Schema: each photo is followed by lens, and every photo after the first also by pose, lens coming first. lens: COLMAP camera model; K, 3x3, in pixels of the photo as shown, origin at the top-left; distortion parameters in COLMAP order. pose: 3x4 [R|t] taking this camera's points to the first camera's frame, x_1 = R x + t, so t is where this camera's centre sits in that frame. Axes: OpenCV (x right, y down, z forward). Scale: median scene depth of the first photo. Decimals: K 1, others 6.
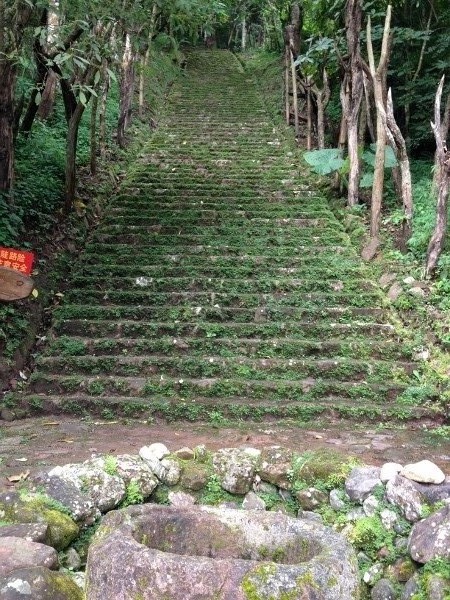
lens RADIAL K [[567.3, 0, 229.7], [0, 567.3, 295.7], [0, 0, 1]] dist [0.084392, -0.158030]
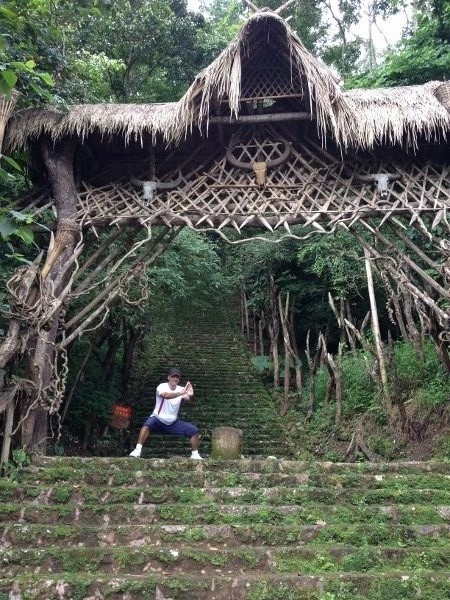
lens RADIAL K [[567.3, 0, 229.7], [0, 567.3, 295.7], [0, 0, 1]] dist [0.084392, -0.158030]
pose [[0.997735, 0.015039, 0.065566, -0.067096], [0.005428, 0.953511, -0.301309, 0.124239], [-0.067049, 0.300982, 0.951270, -0.903509]]
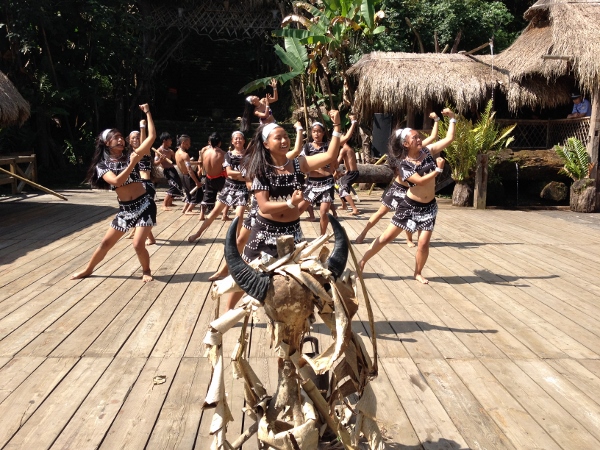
lens RADIAL K [[567.3, 0, 302.3], [0, 567.3, 213.8], [0, 0, 1]] dist [0.084392, -0.158030]
pose [[0.992406, -0.015107, 0.122076, 0.056903], [-0.008617, 0.981454, 0.191505, 0.015347], [-0.122705, -0.191103, 0.973870, -2.572734]]
